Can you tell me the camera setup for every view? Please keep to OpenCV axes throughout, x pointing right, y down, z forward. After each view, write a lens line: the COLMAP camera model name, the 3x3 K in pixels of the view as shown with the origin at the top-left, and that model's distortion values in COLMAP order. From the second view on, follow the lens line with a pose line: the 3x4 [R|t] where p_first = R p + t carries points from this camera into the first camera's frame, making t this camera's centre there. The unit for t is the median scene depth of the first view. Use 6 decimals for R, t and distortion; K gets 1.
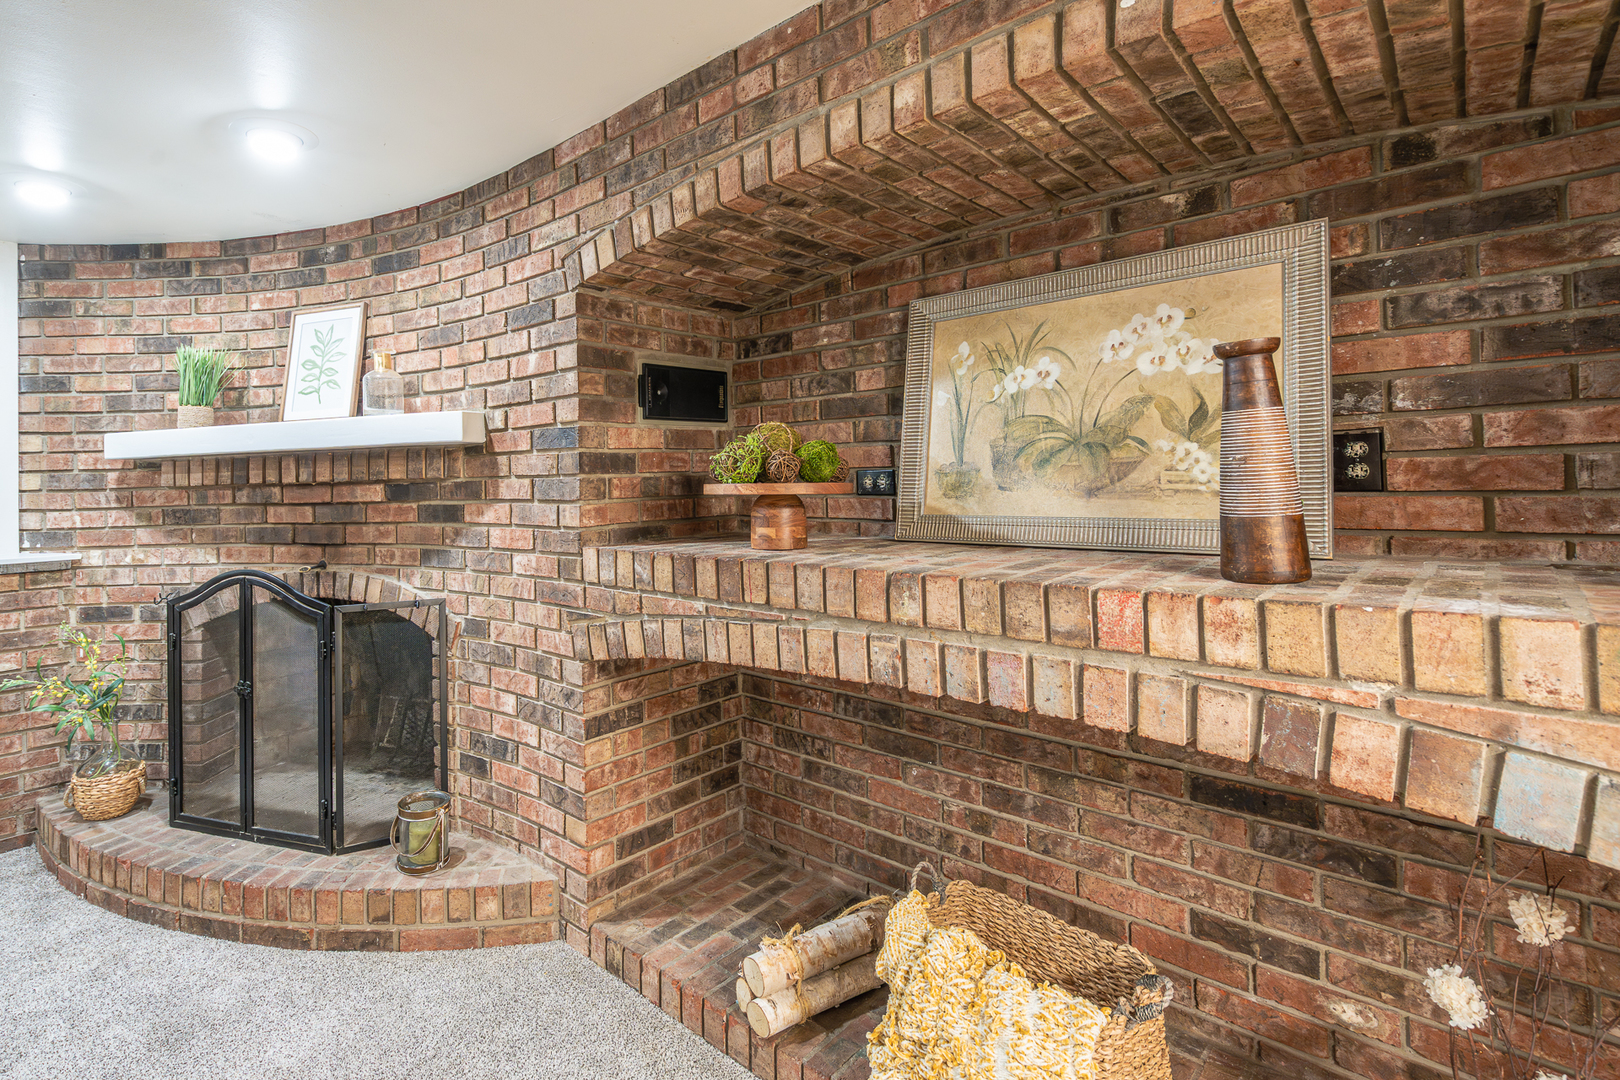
lens RADIAL K [[765.1, 0, 810.6], [0, 765.1, 457.5], [0, 0, 1]] dist [-0.002320, -0.000661]
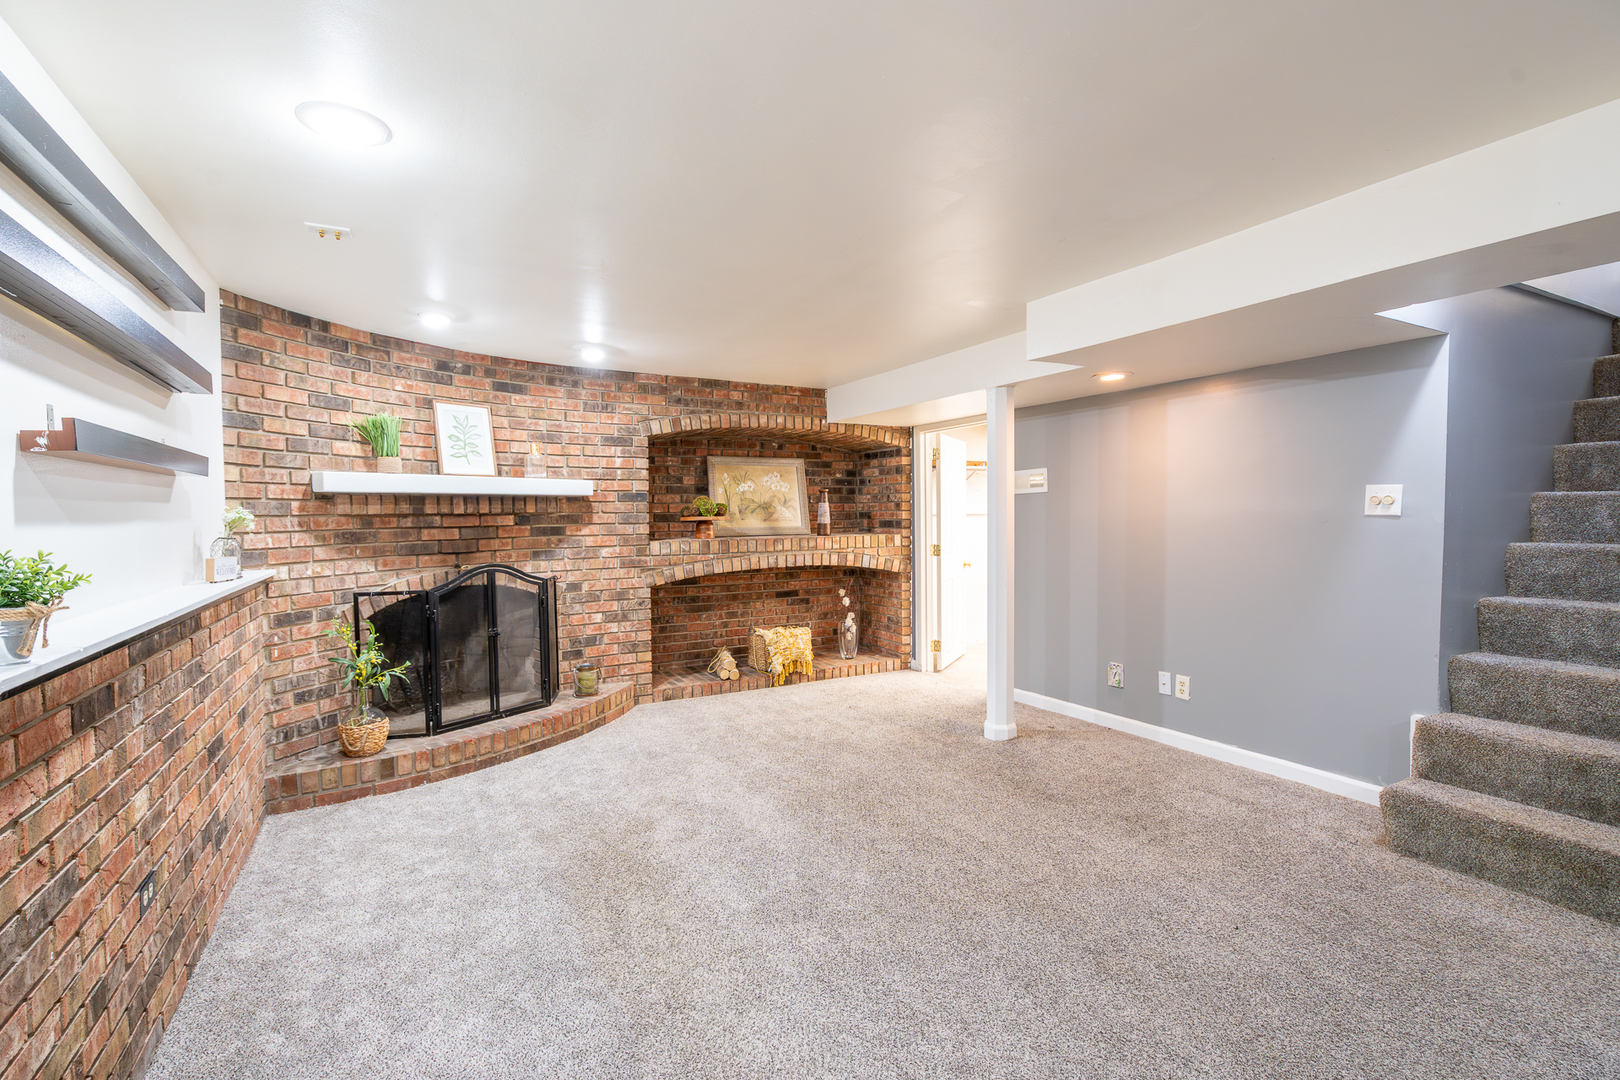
lens RADIAL K [[765.1, 0, 808.4], [0, 765.1, 539.7], [0, 0, 1]] dist [-0.002320, -0.000661]
pose [[0.259021, -0.010587, 0.965814, -2.029288], [-0.019072, 0.999689, 0.016074, 0.048486], [-0.965683, -0.022583, 0.258738, -0.110260]]
